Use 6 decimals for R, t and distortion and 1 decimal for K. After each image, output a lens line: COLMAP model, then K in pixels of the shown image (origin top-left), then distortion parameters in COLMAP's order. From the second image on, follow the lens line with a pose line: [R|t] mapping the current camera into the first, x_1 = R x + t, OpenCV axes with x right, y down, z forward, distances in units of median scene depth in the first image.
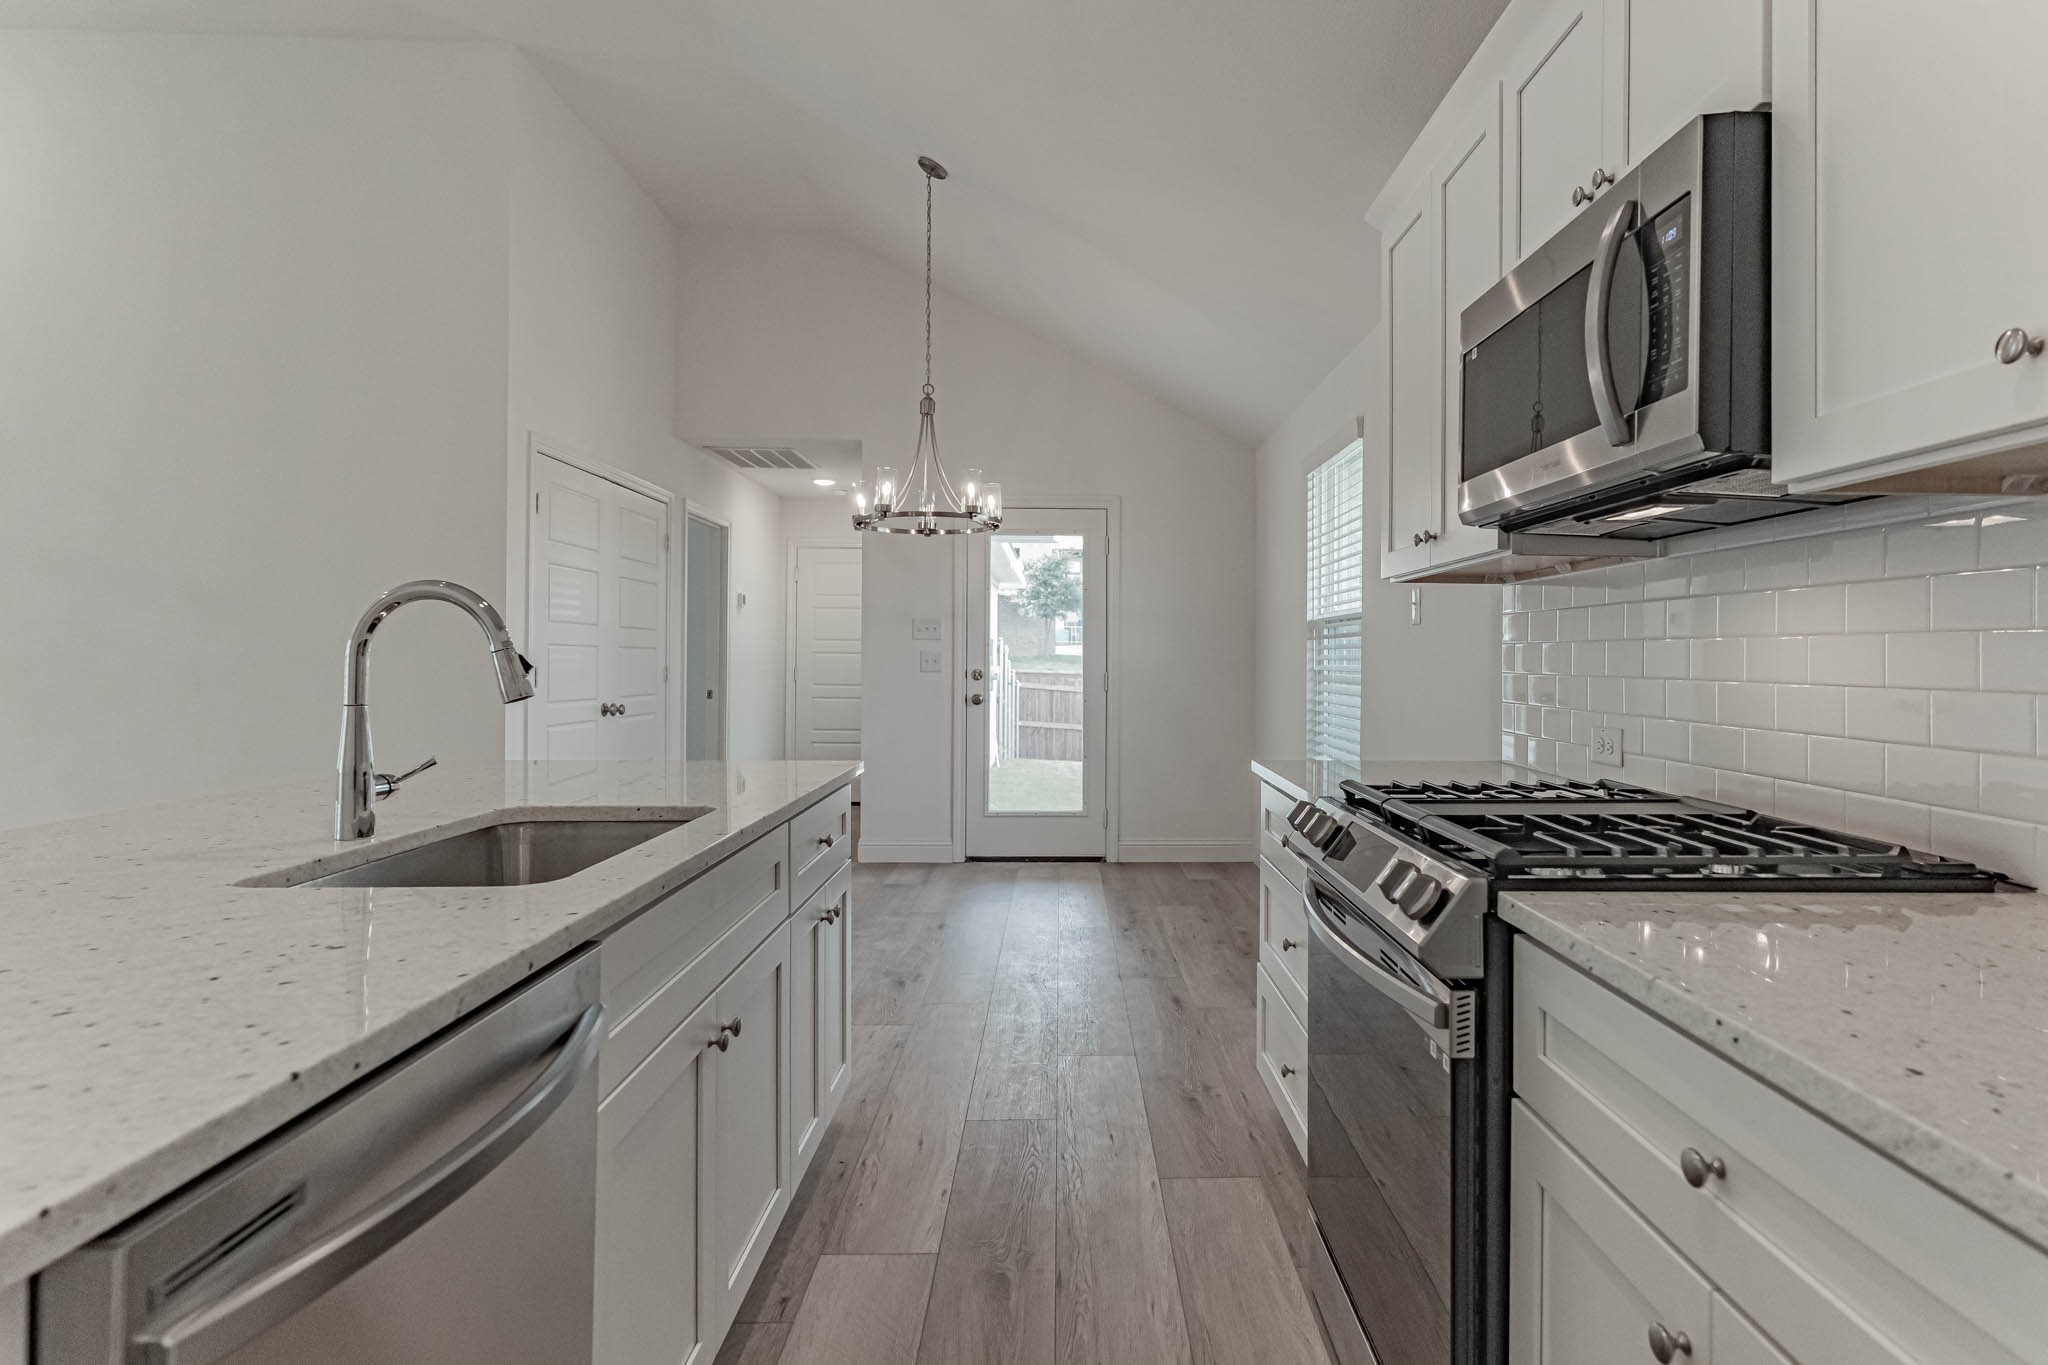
lens RADIAL K [[1072.2, 0, 1097.3], [0, 1072.2, 650.1], [0, 0, 1]] dist [-0.002960, 0.000117]
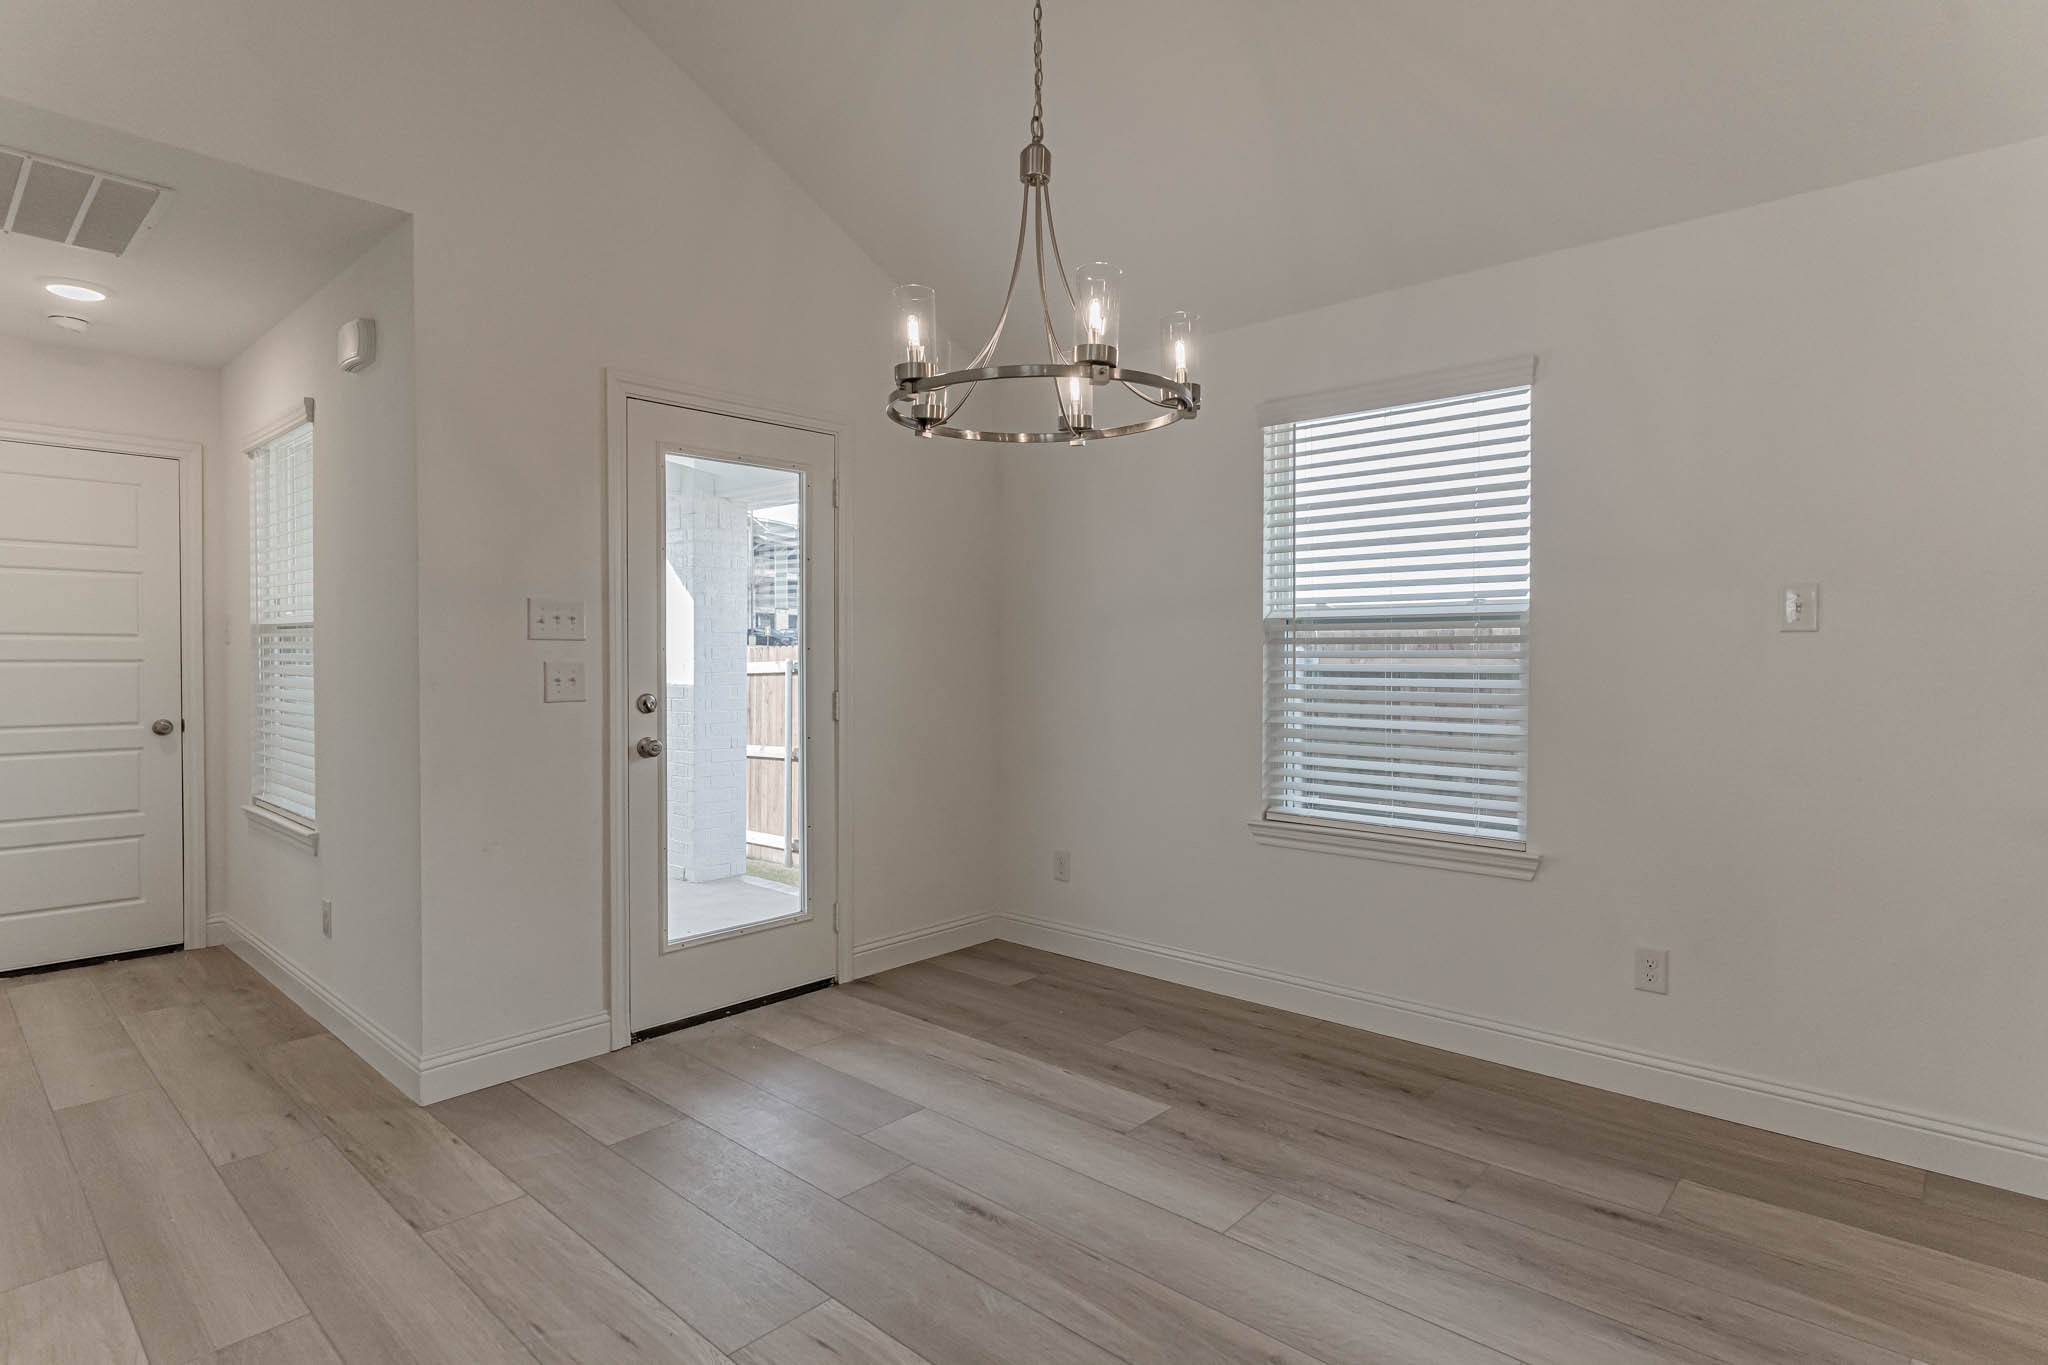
lens RADIAL K [[1045.1, 0, 1025.5], [0, 1045.1, 673.6], [0, 0, 1]] dist [-0.001258, -0.000743]
pose [[0.697214, -0.021736, 0.716533, -0.498380], [-0.000807, 0.999516, 0.031105, -0.012920], [-0.716862, -0.022265, 0.696859, 0.669368]]
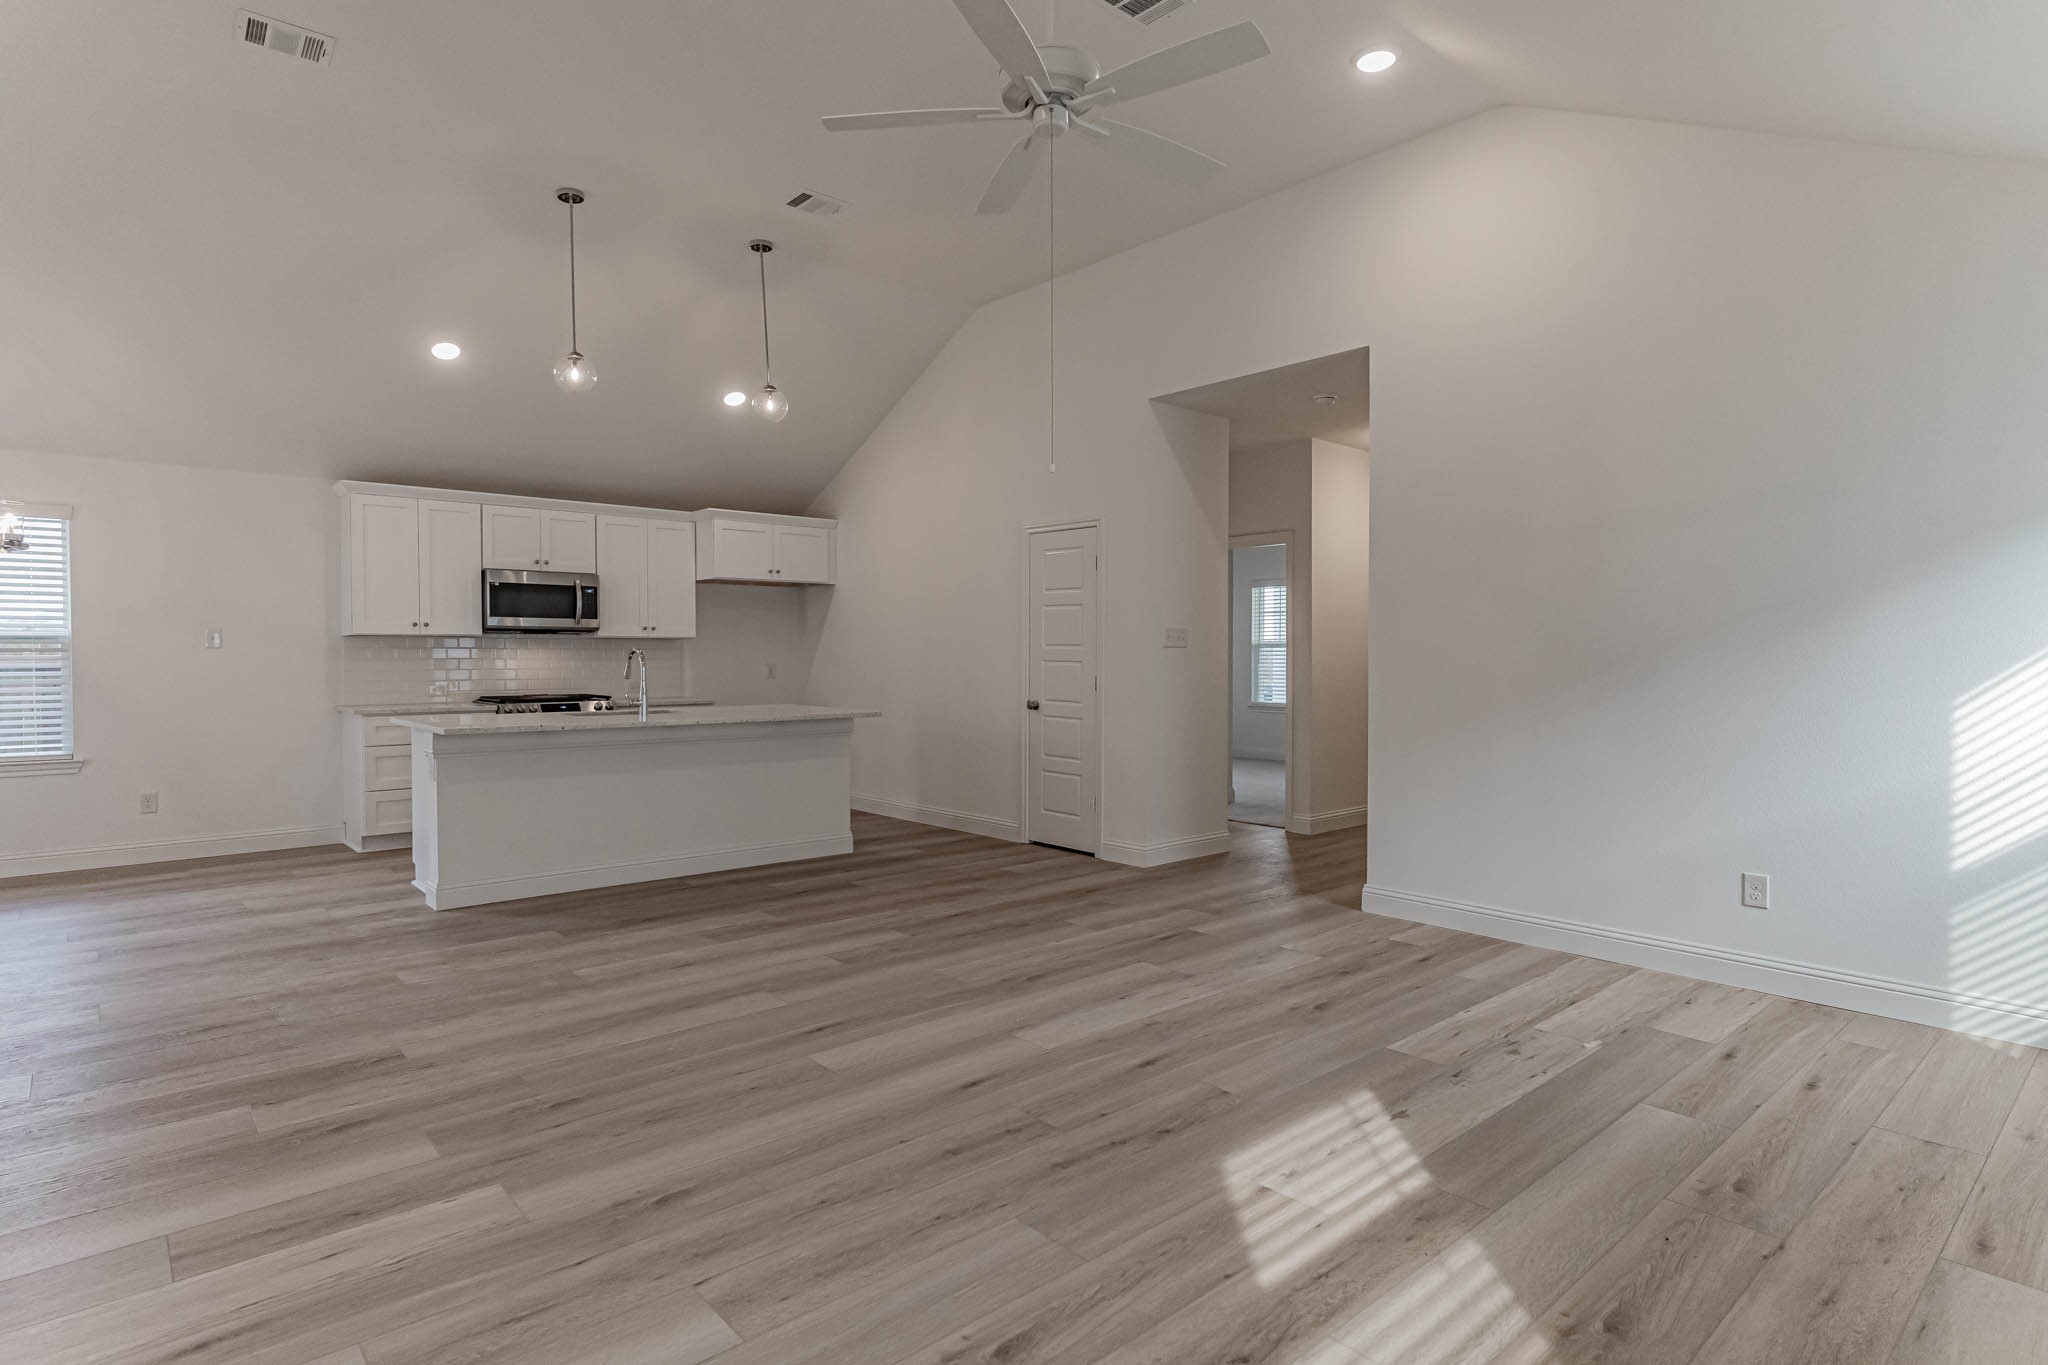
lens RADIAL K [[1074.0, 0, 1046.3], [0, 1074.0, 682.5], [0, 0, 1]] dist [-0.002311, -0.000834]
pose [[-0.644448, -0.024175, 0.764266, -1.617258], [-0.008681, 0.999667, 0.024302, -0.016503], [-0.764599, 0.009027, -0.644444, 0.839991]]
